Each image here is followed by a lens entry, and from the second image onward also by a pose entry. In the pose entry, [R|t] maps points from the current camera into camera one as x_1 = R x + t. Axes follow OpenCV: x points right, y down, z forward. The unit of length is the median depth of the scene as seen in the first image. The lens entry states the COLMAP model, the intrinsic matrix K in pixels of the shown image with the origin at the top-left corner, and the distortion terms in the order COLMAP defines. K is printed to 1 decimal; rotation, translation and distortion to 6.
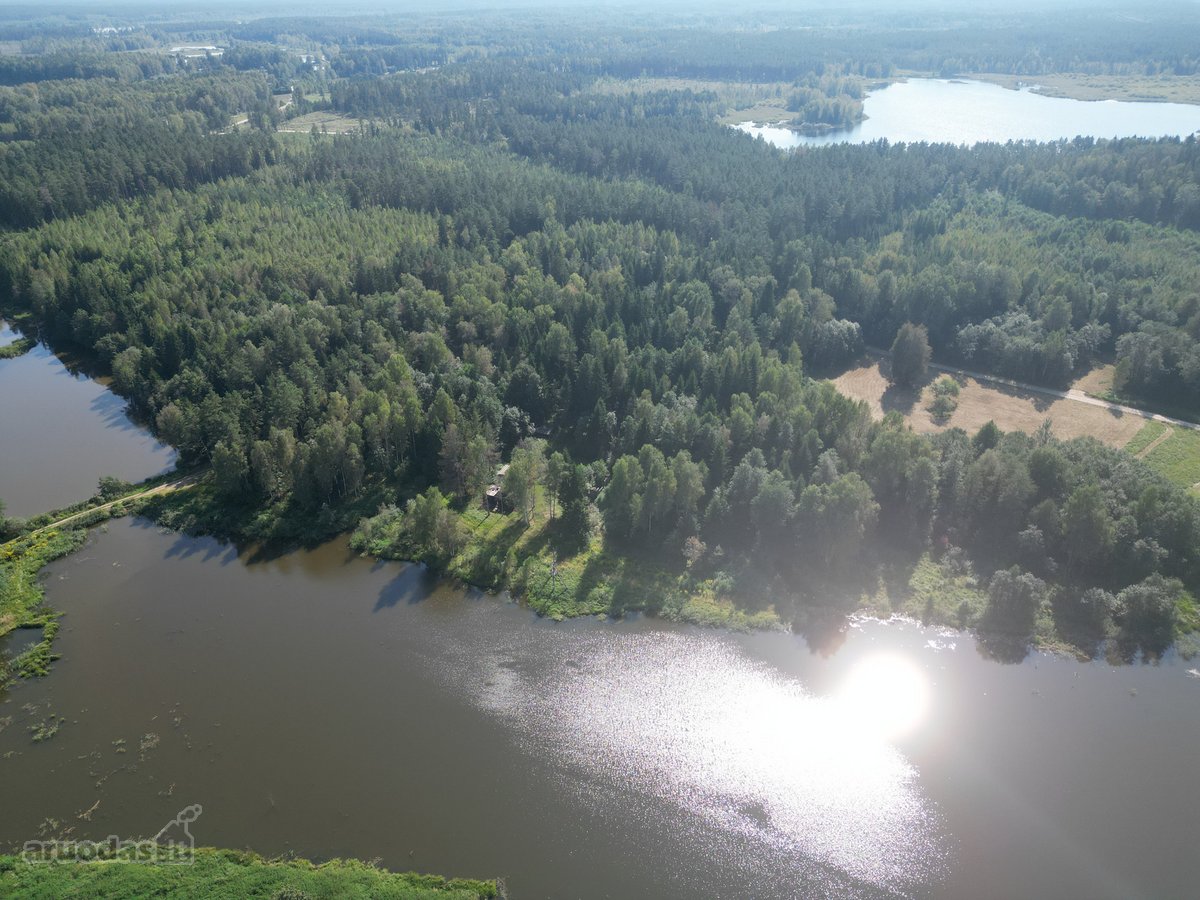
lens RADIAL K [[837.9, 0, 600.0], [0, 837.9, 450.0], [0, 0, 1]] dist [0.071353, -0.063421]
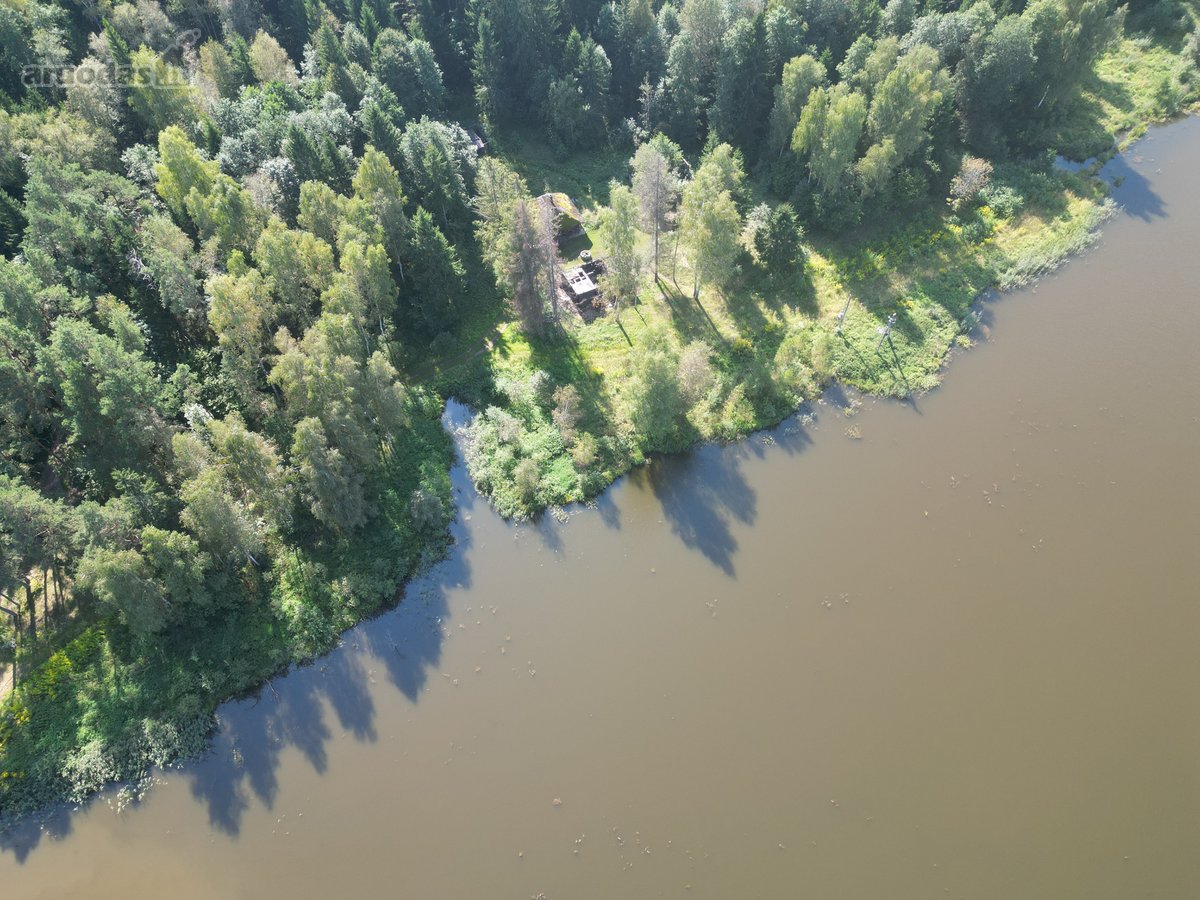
lens RADIAL K [[837.9, 0, 600.0], [0, 837.9, 450.0], [0, 0, 1]] dist [0.071353, -0.063421]
pose [[0.656138, -0.623754, 0.424752, -0.457078], [0.368631, 0.756053, 0.540828, -0.172888], [-0.658478, -0.198281, 0.726010, 0.625277]]
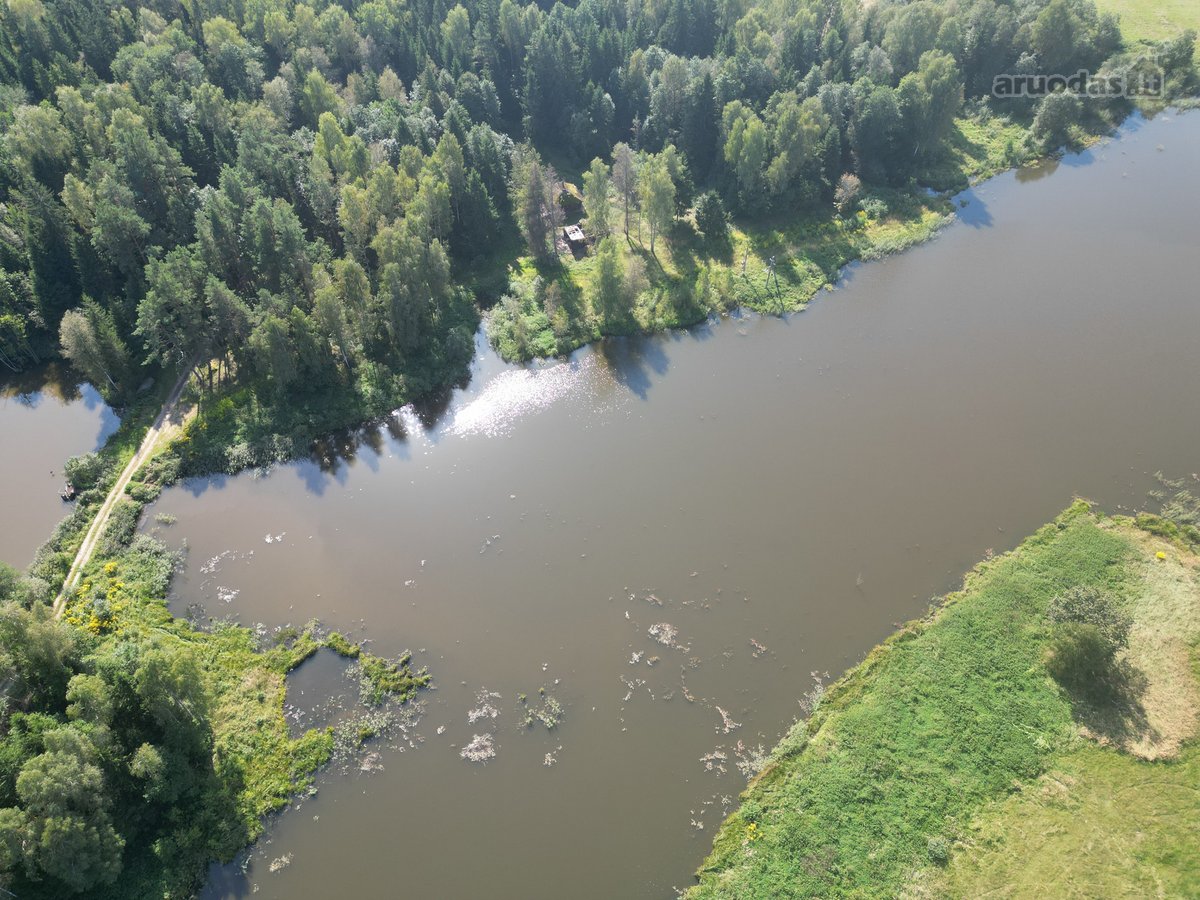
lens RADIAL K [[837.9, 0, 600.0], [0, 837.9, 450.0], [0, 0, 1]] dist [0.071353, -0.063421]
pose [[0.732843, -0.507718, 0.452950, -0.639885], [0.329614, 0.847301, 0.416456, -0.114734], [-0.595227, -0.155898, 0.788289, 0.336057]]
